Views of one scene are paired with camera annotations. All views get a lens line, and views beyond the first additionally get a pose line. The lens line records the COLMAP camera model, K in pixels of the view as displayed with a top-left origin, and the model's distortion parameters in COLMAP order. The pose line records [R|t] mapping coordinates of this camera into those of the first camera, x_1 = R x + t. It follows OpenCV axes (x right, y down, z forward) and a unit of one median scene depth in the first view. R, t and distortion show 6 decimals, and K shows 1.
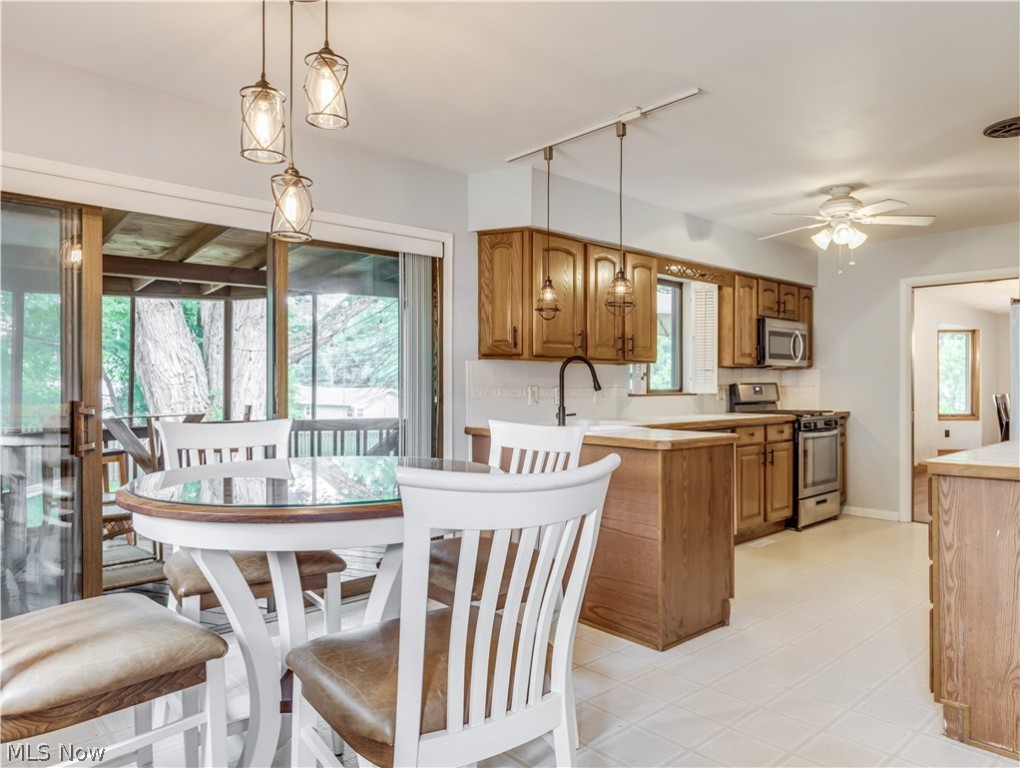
lens RADIAL K [[668.3, 0, 510.5], [0, 668.3, 390.2], [0, 0, 1]] dist [-0.001152, -0.000605]
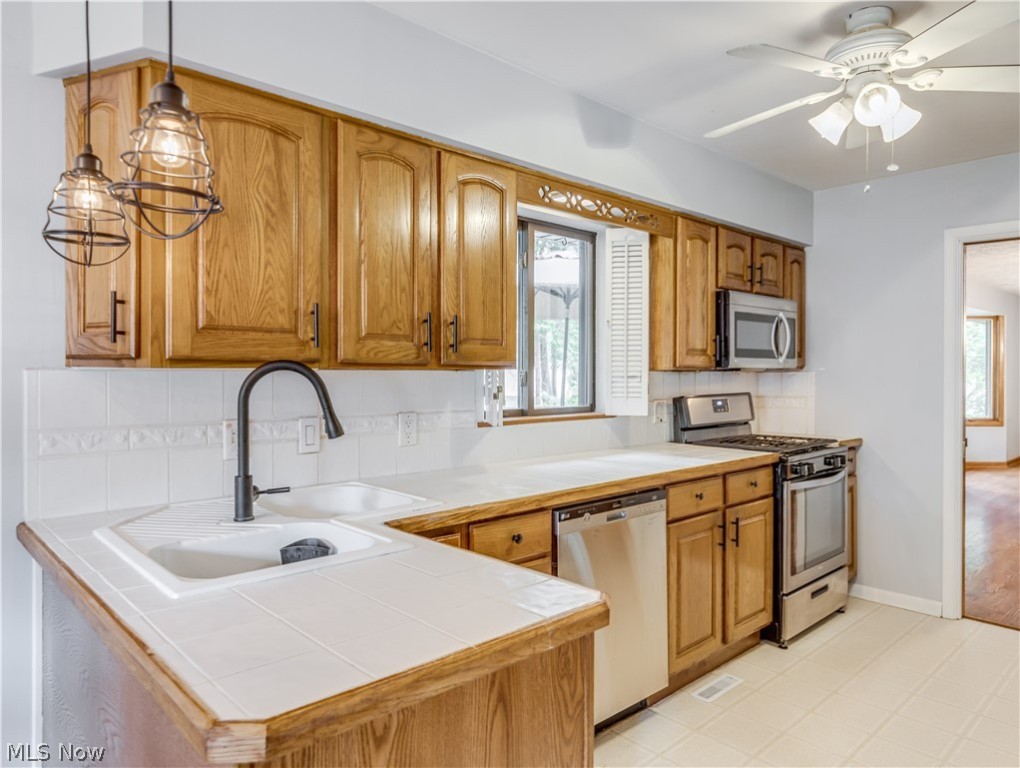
lens RADIAL K [[668.3, 0, 506.2], [0, 668.3, 376.9], [0, 0, 1]] dist [-0.001152, -0.000605]
pose [[0.999926, 0.002583, 0.011876, 0.174438], [-0.002576, 0.999996, -0.000623, -0.029076], [-0.011878, 0.000592, 0.999929, 0.400617]]
